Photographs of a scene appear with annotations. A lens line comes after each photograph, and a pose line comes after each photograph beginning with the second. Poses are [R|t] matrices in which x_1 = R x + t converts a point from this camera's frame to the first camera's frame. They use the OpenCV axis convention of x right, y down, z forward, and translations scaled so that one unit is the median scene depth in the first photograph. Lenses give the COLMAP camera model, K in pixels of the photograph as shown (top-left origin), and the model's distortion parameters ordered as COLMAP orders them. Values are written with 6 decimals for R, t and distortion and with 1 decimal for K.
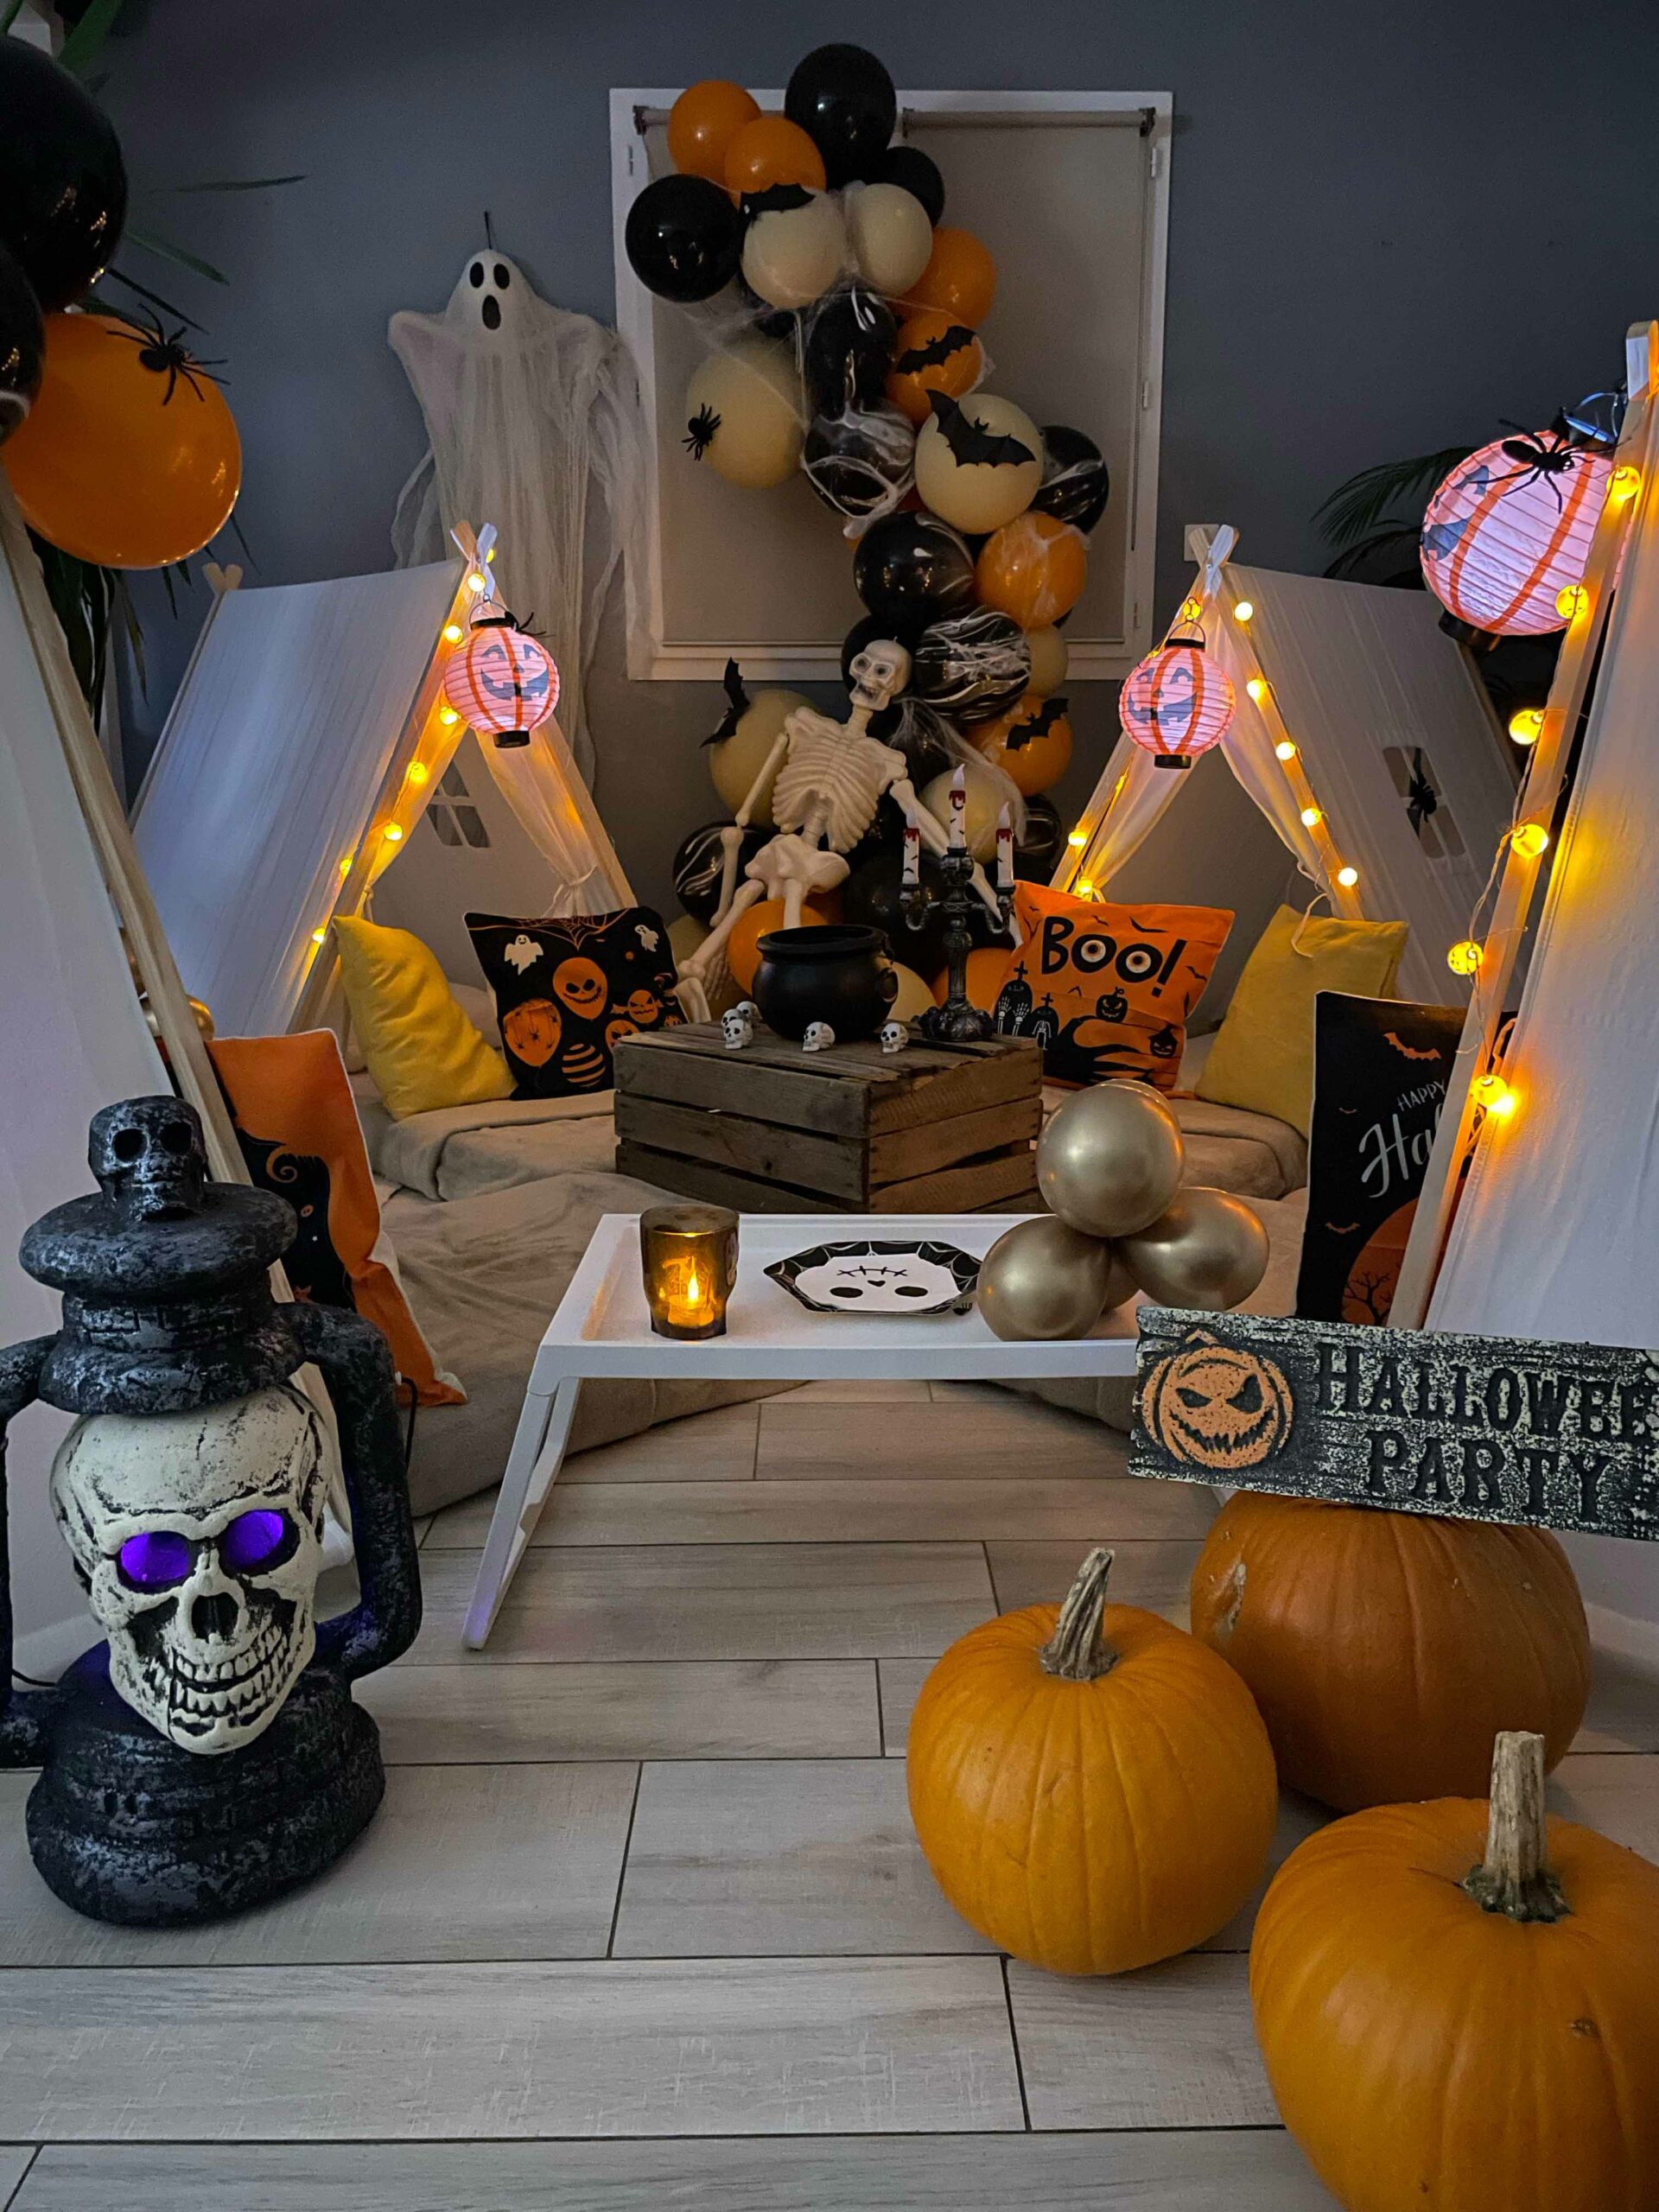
lens RADIAL K [[1667.2, 0, 843.2], [0, 1667.2, 1091.4], [0, 0, 1]] dist [0.102537, -0.138513]
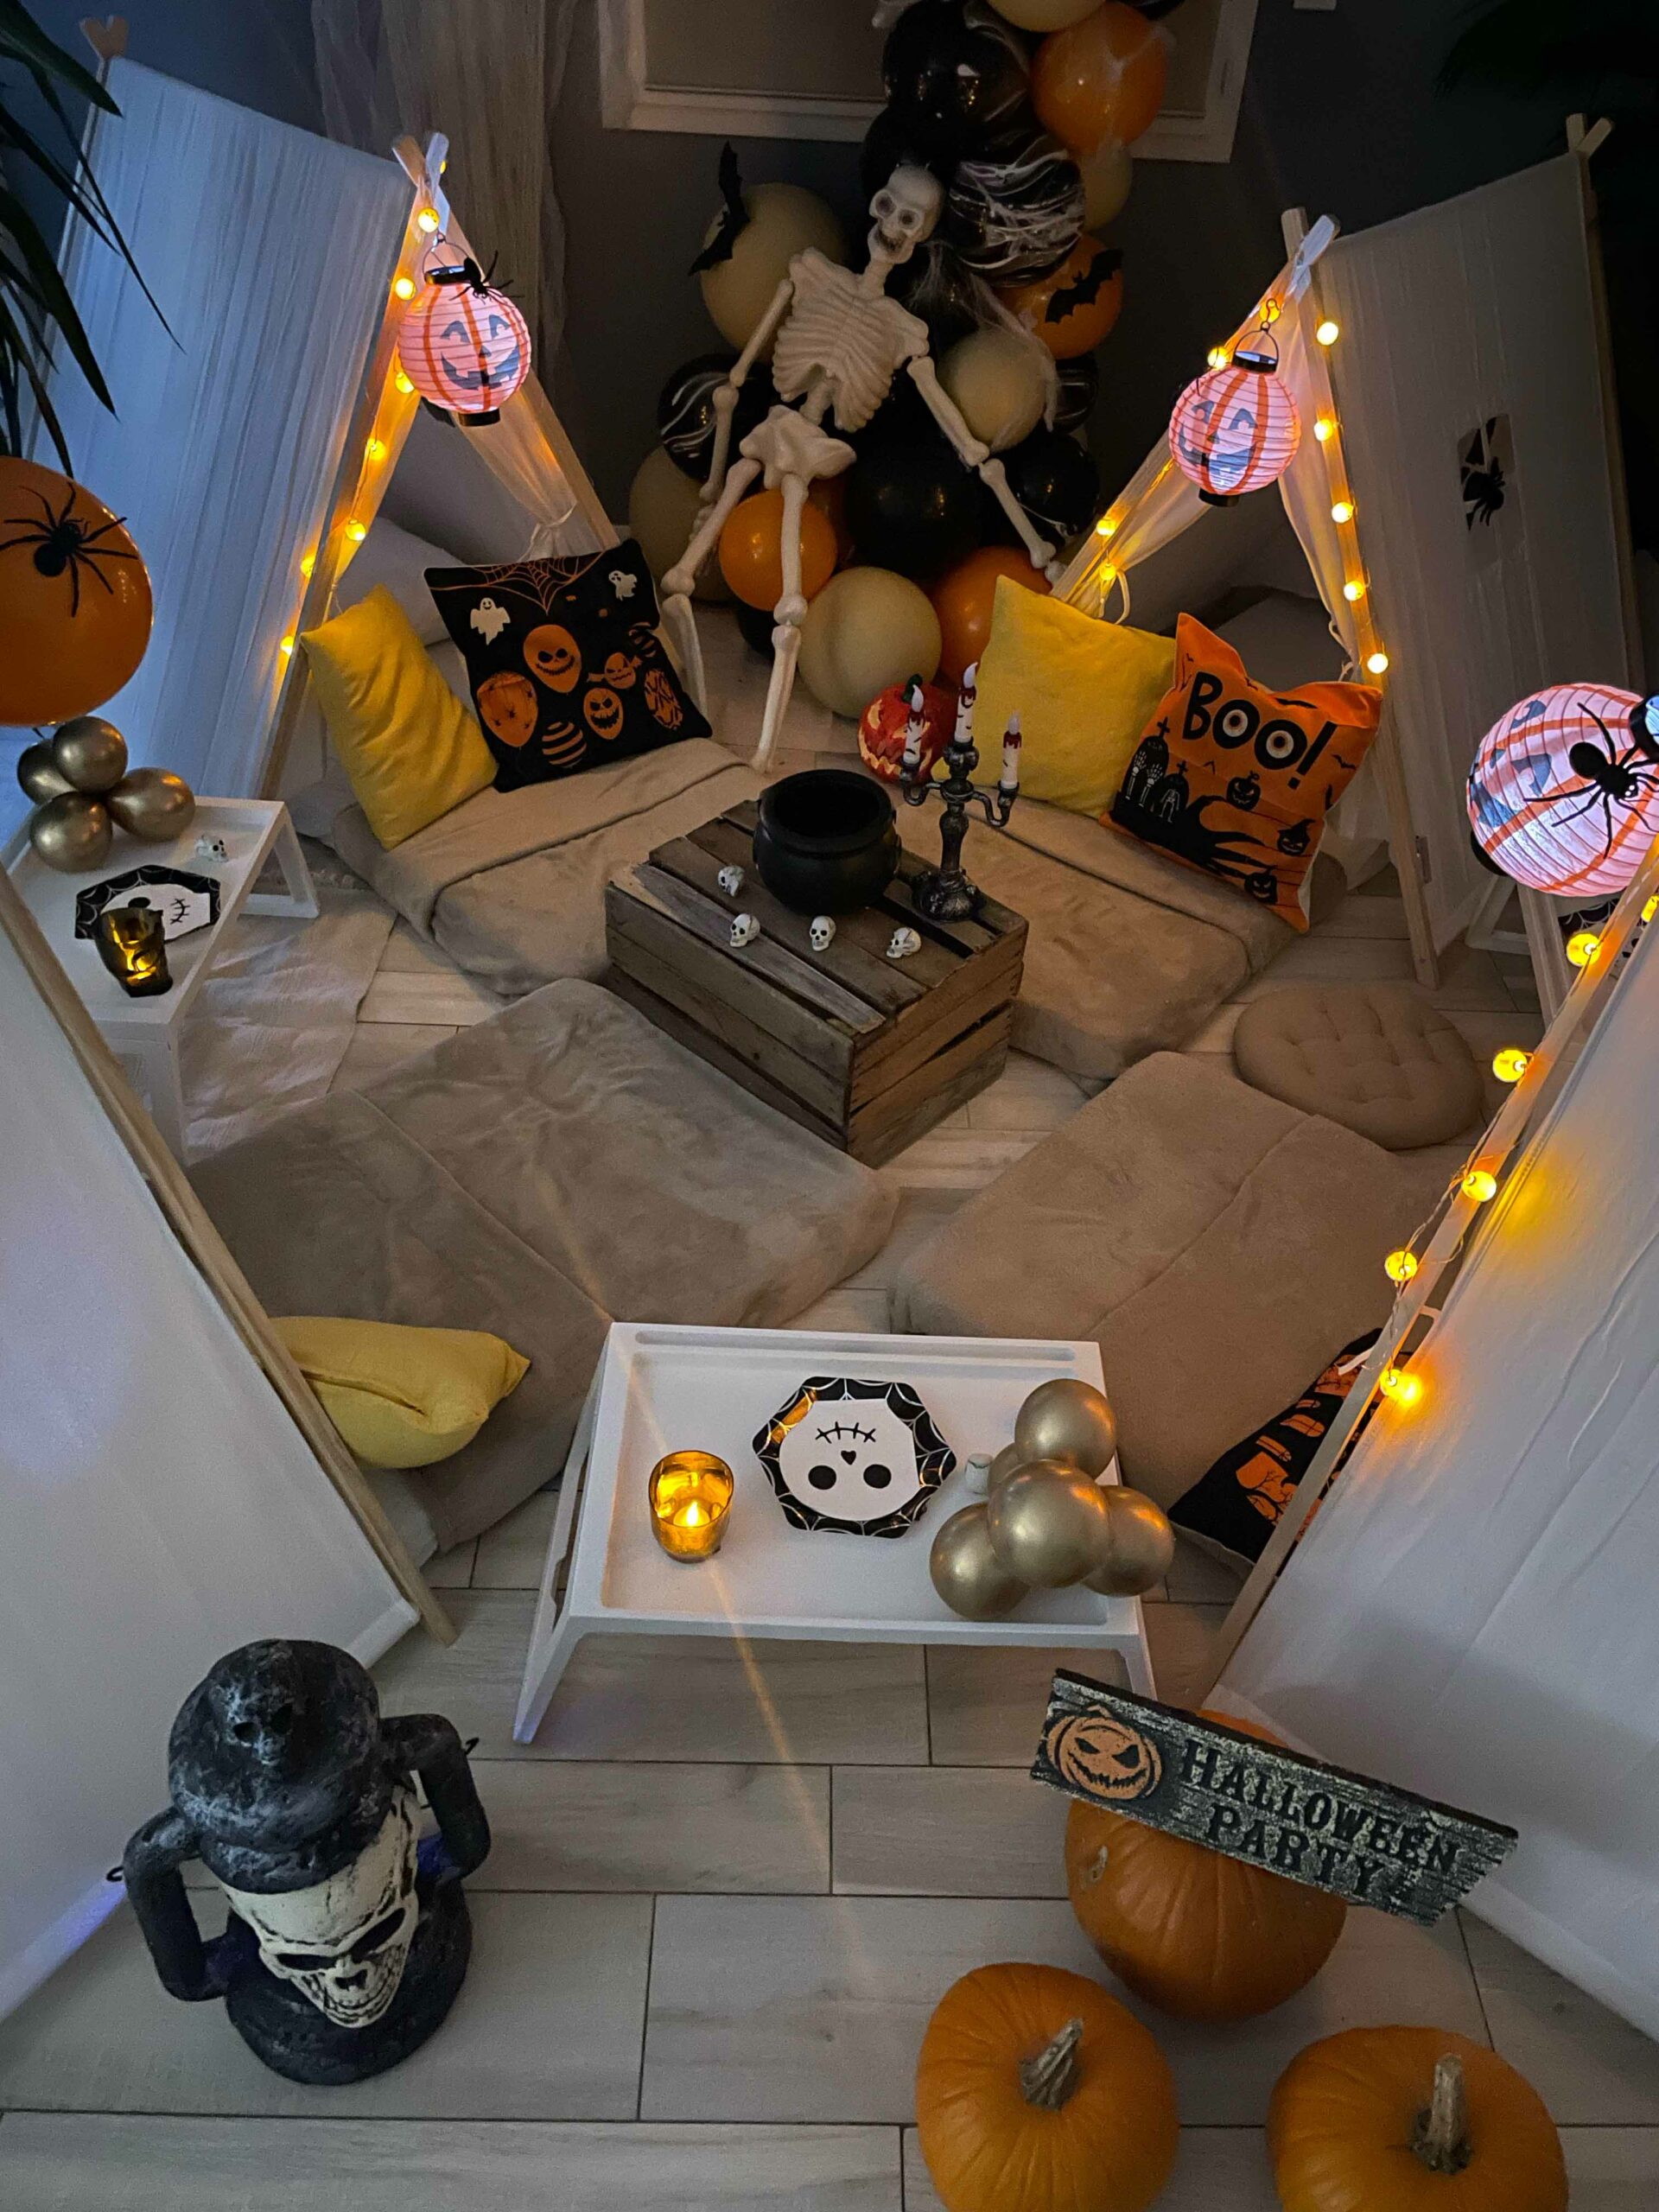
lens RADIAL K [[1673.6, 0, 839.1], [0, 1673.6, 1087.4], [0, 0, 1]] dist [0.097499, -0.130882]
pose [[0.998569, 0.047288, 0.024963, -0.013572], [-0.053438, 0.865821, 0.497491, -0.334675], [0.001912, -0.498114, 0.867110, 0.049632]]
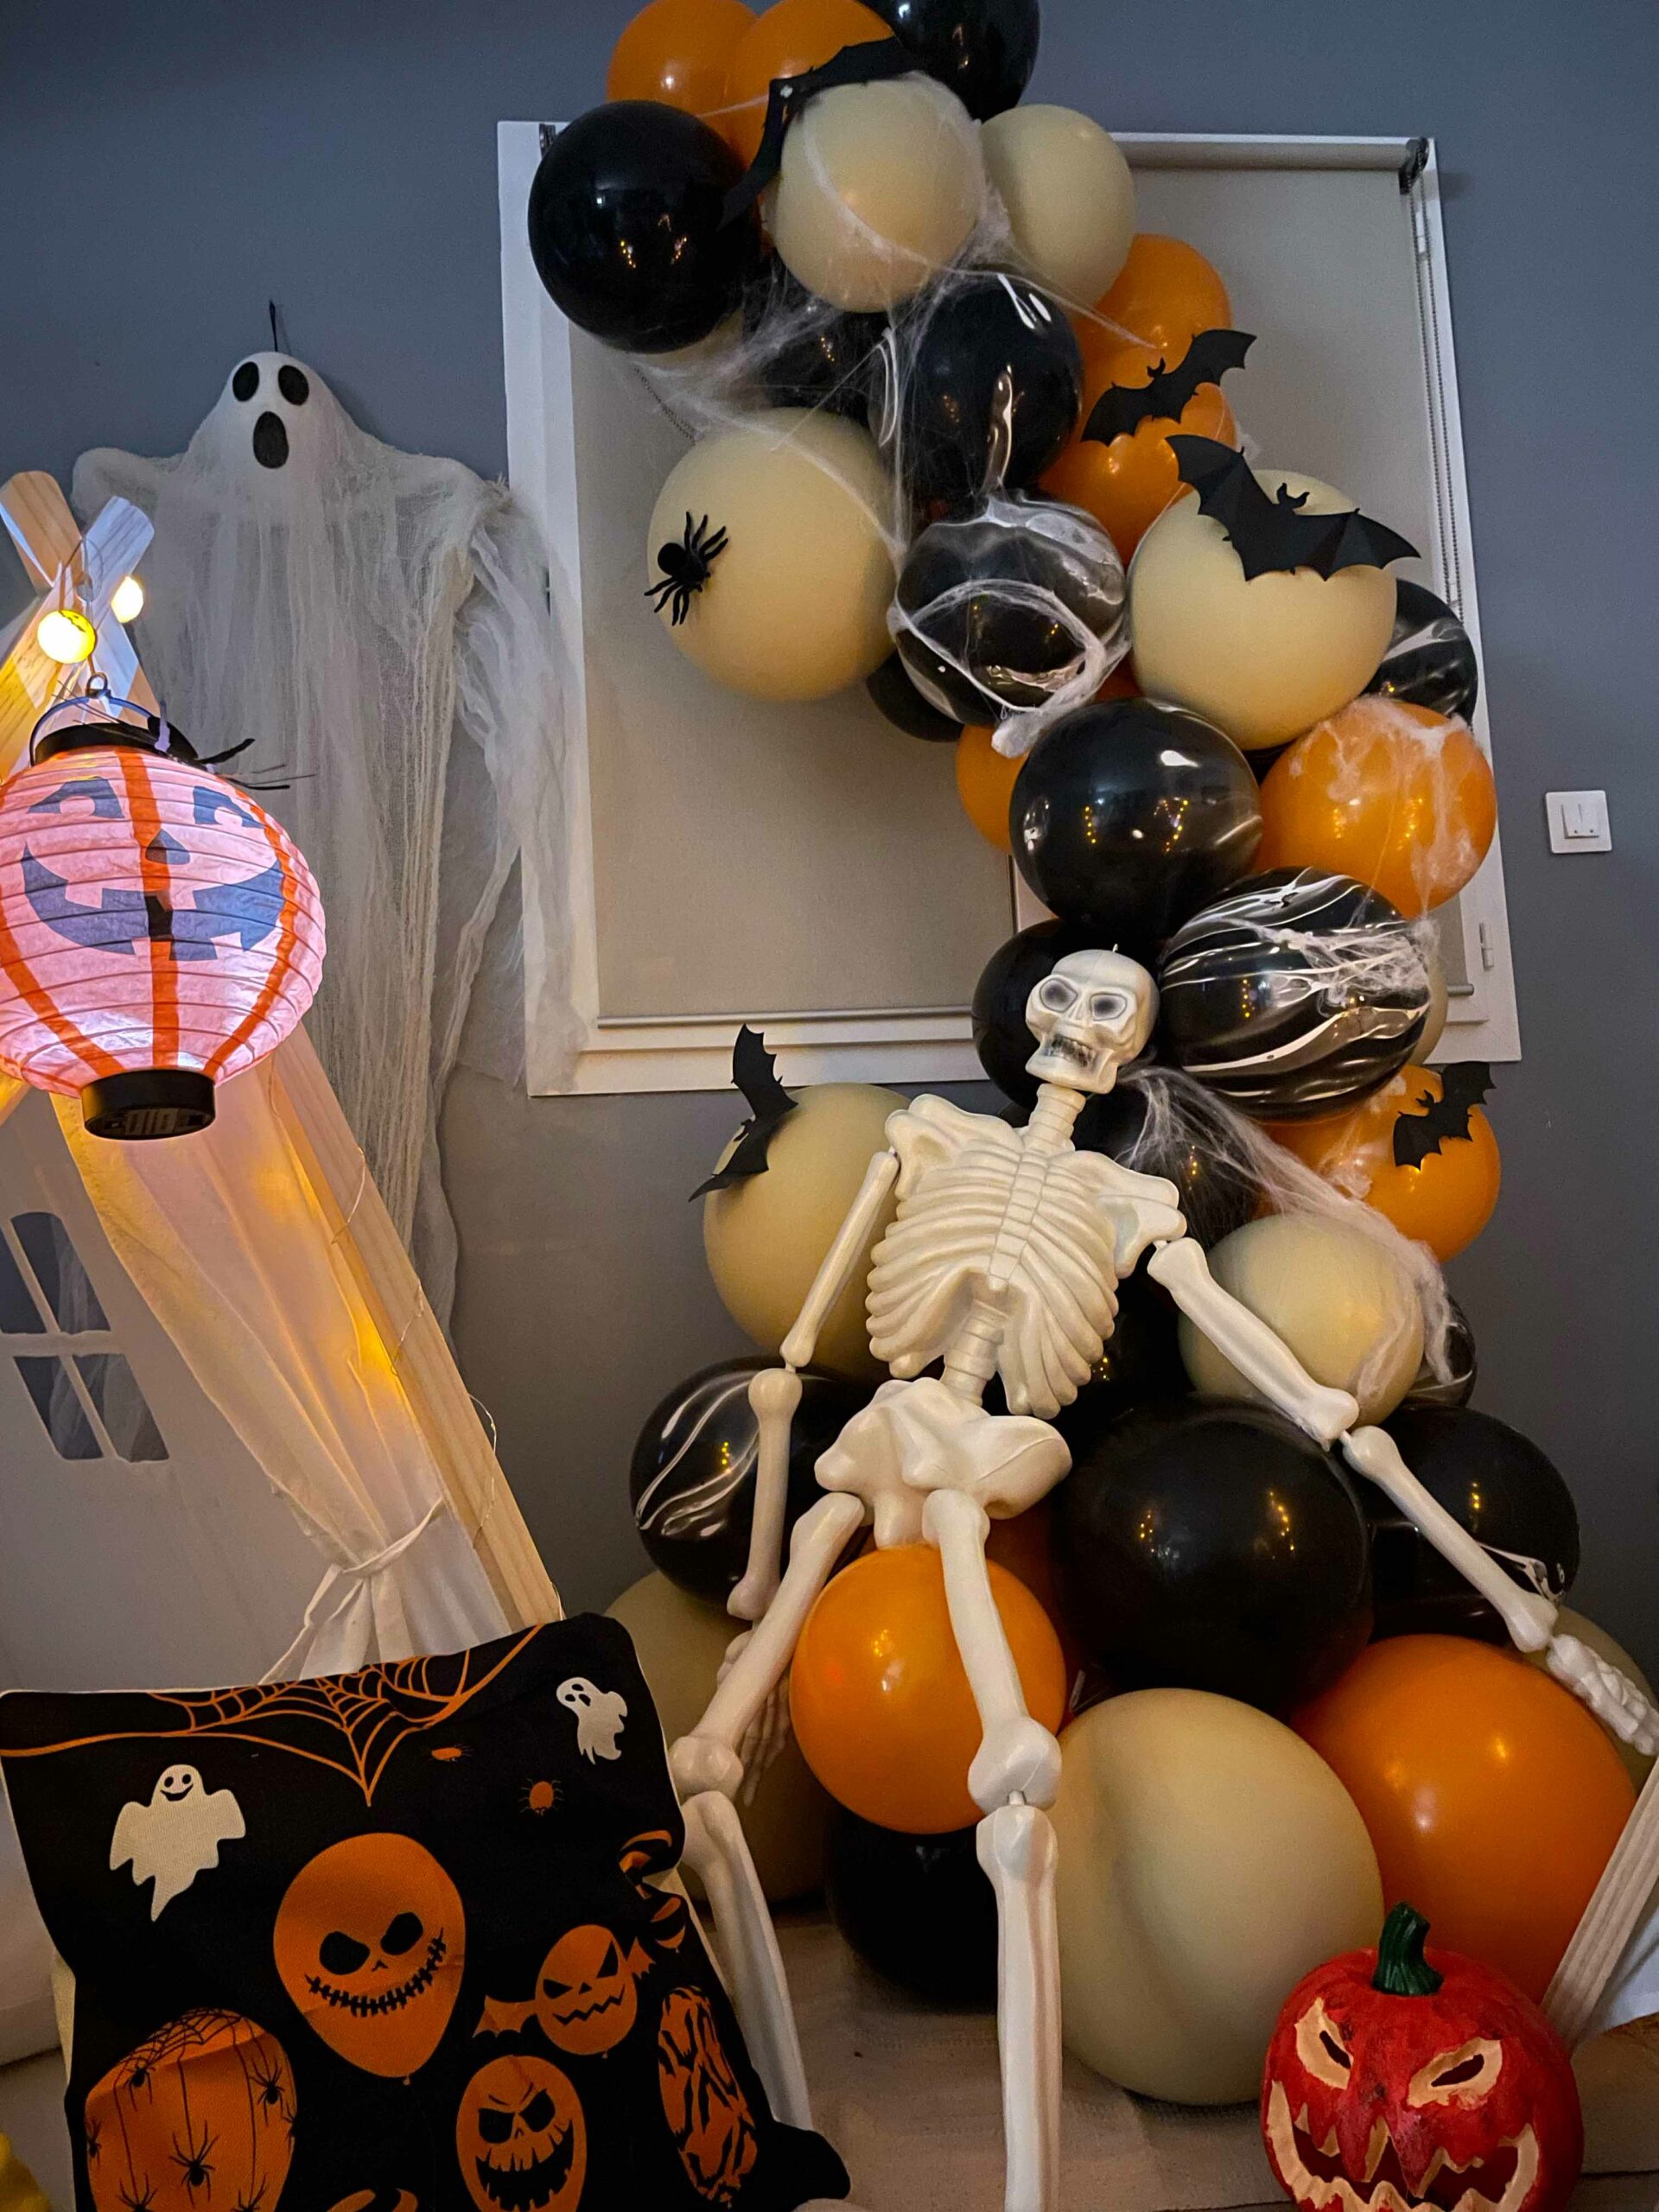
lens RADIAL K [[1667.2, 0, 843.2], [0, 1667.2, 1091.4], [0, 0, 1]] dist [0.102537, -0.138513]
pose [[0.996398, -0.037644, 0.075984, -0.092227], [0.059995, 0.946202, -0.317967, -0.103262], [-0.059926, 0.321381, 0.945052, 0.666702]]
